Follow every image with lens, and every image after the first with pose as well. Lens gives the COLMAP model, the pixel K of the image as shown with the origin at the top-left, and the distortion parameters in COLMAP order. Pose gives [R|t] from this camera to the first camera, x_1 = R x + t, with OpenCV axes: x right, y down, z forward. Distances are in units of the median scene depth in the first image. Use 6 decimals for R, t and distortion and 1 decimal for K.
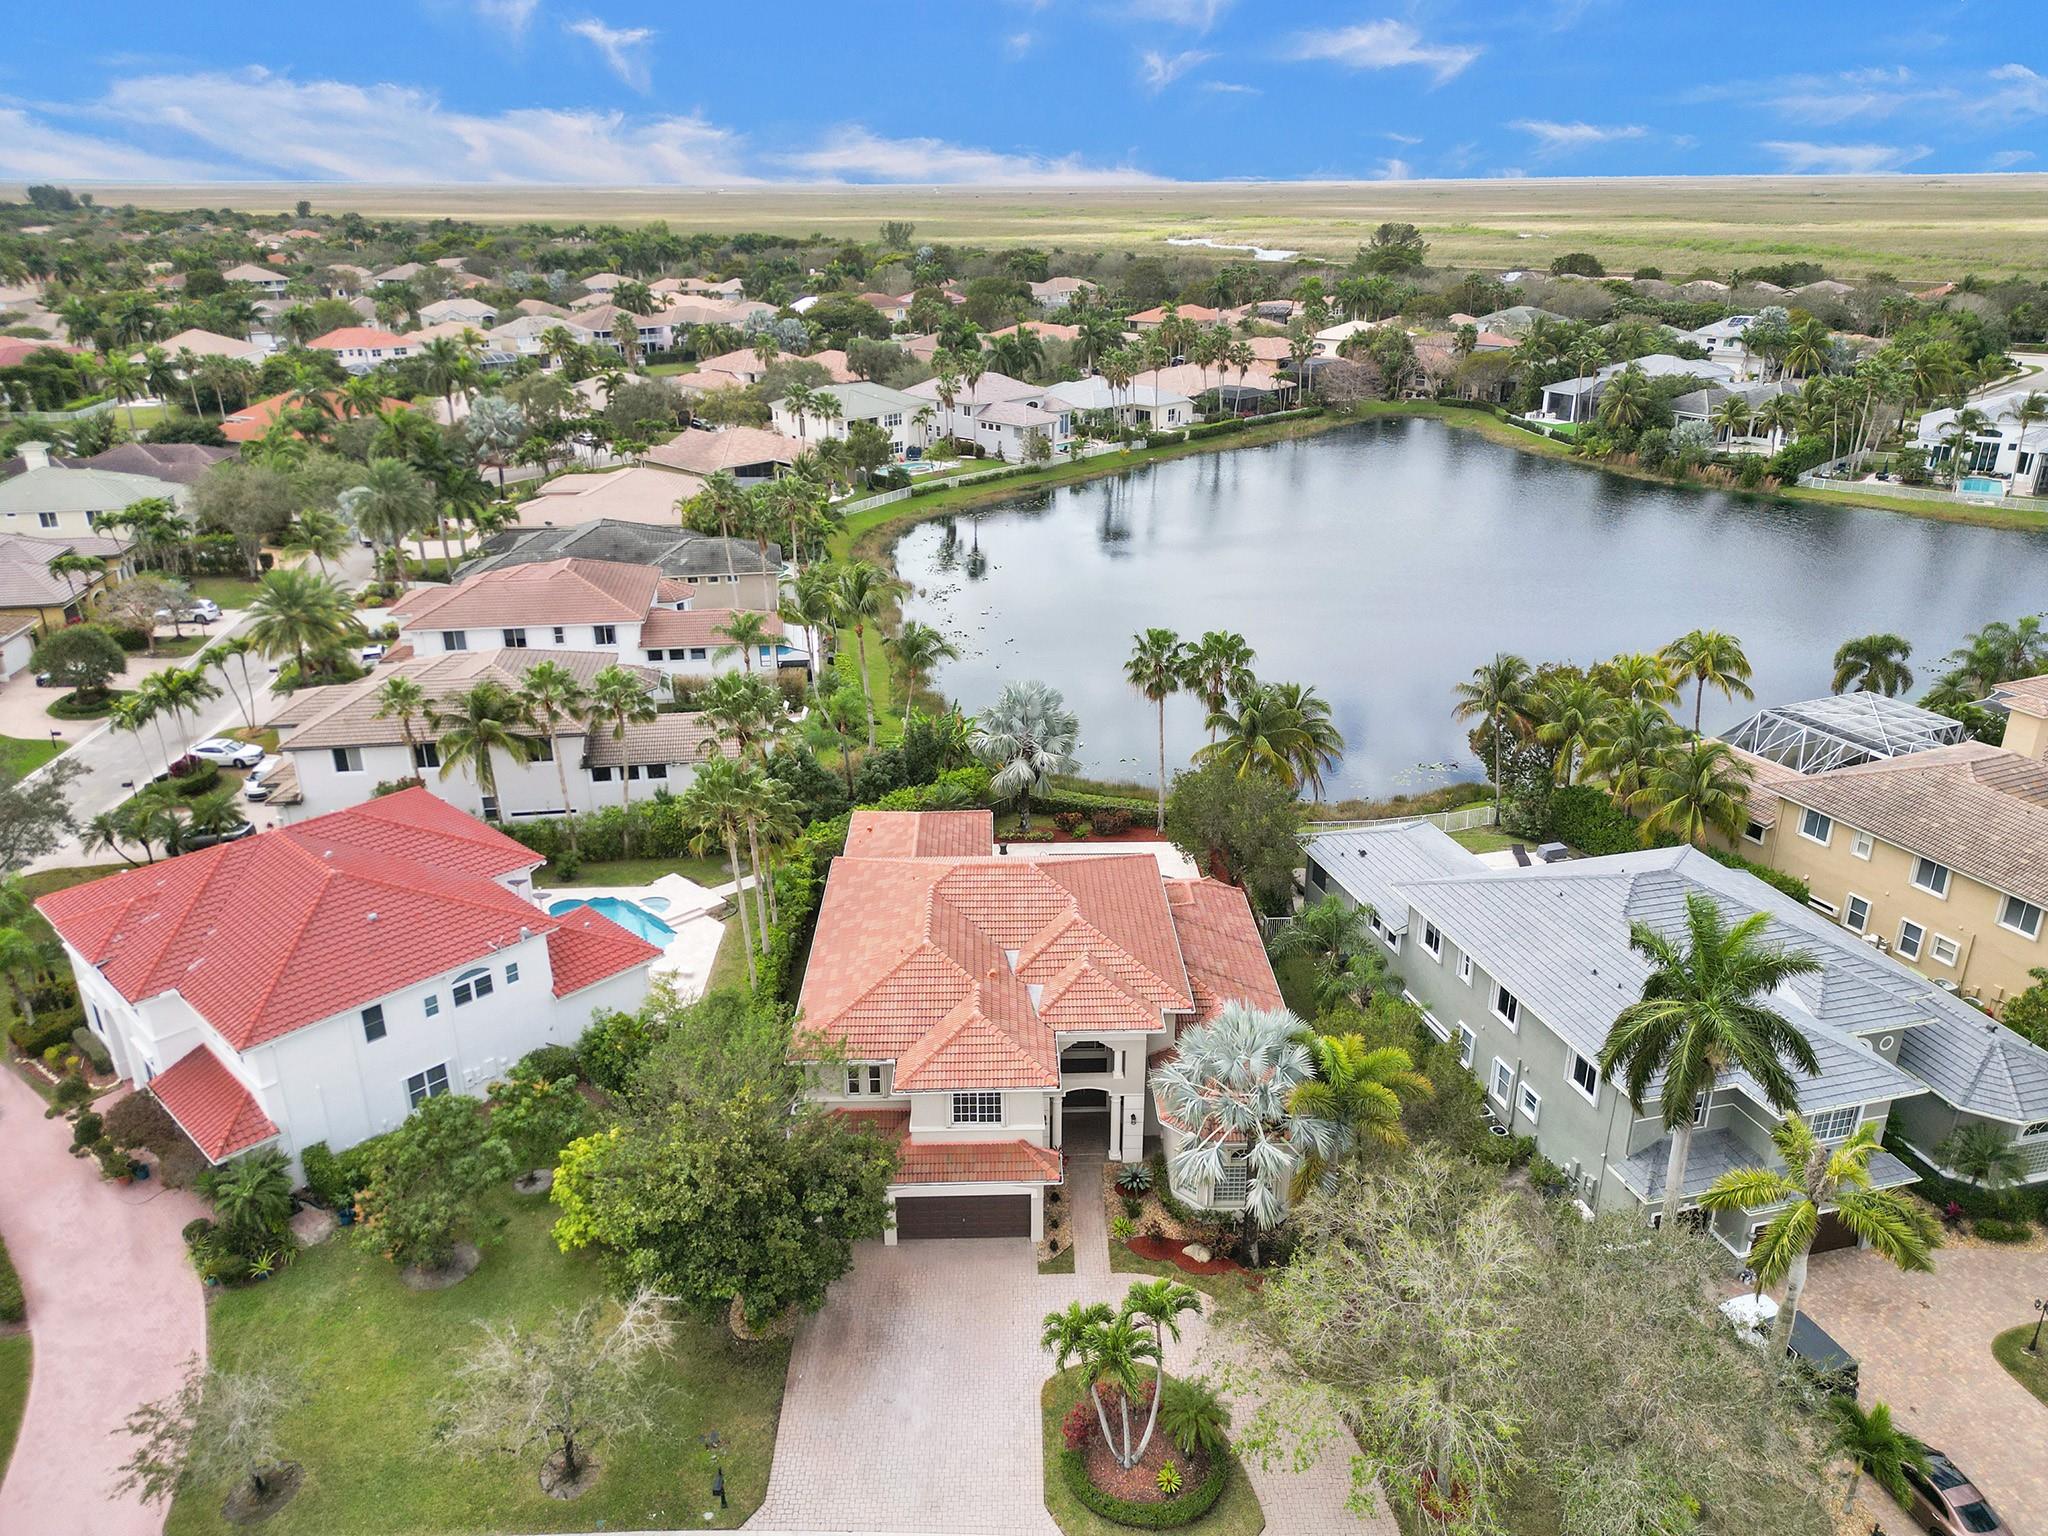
lens RADIAL K [[1425.3, 0, 1024.0], [0, 1425.3, 768.0], [0, 0, 1]] dist [0.004175, 0.000327]
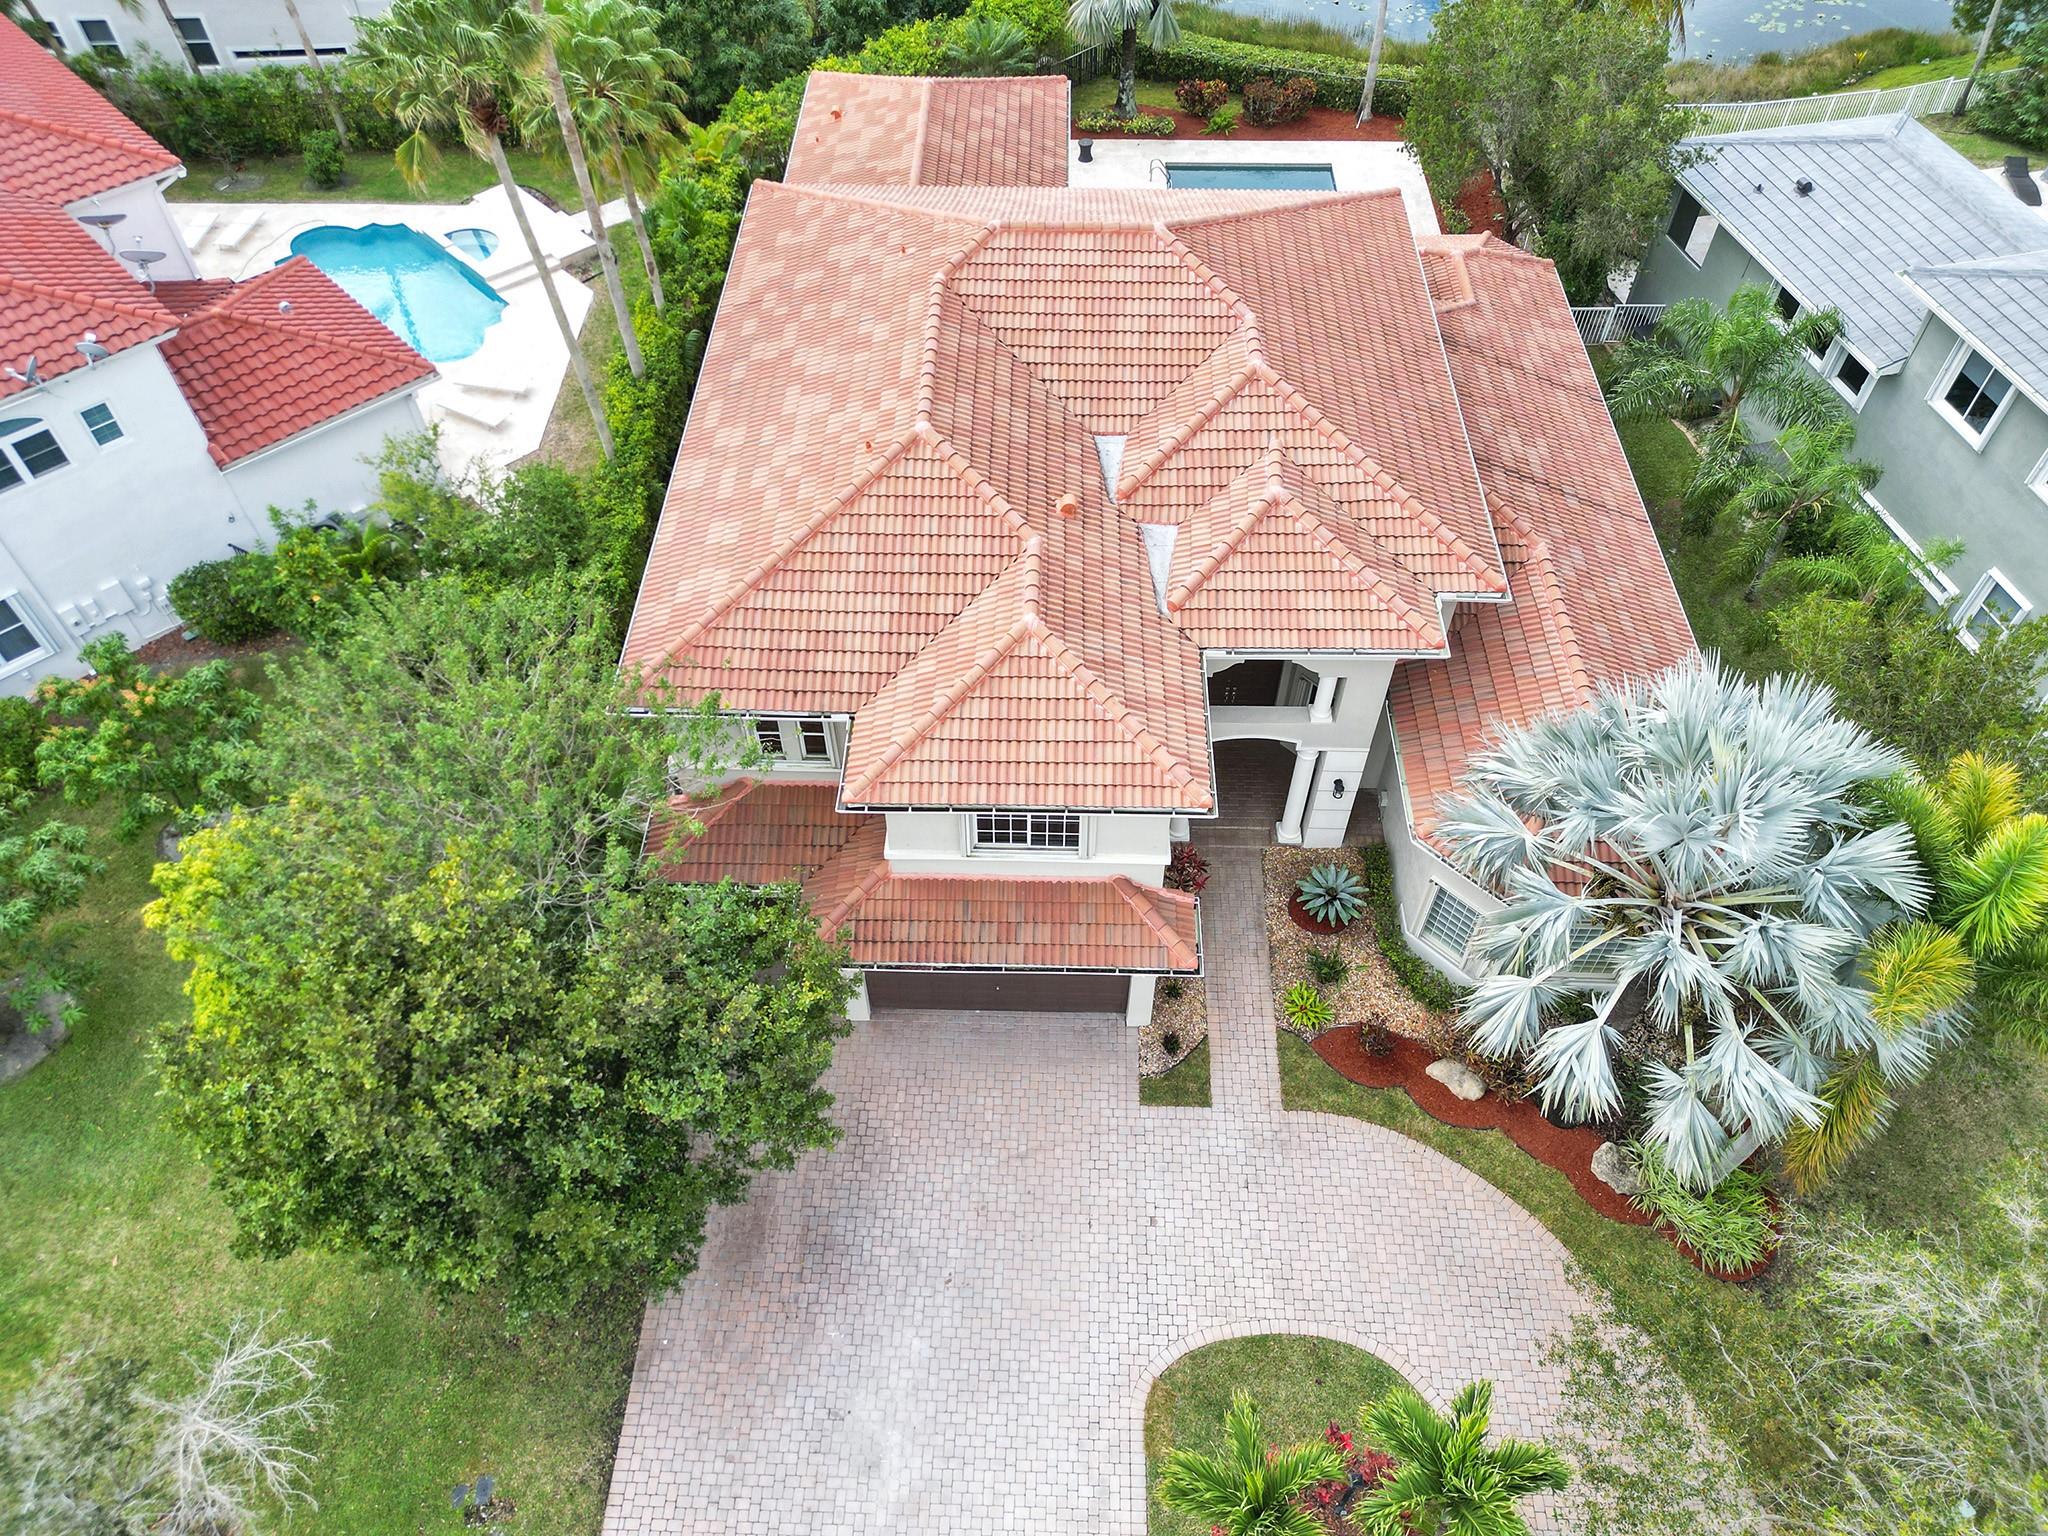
lens RADIAL K [[1442.8, 0, 1024.0], [0, 1442.8, 768.0], [0, 0, 1]] dist [0.077571, -0.066536]
pose [[0.998891, 0.037198, -0.028873, -0.018038], [-0.019349, 0.883250, 0.468503, 0.002791], [0.042929, -0.467425, 0.882990, 0.505850]]
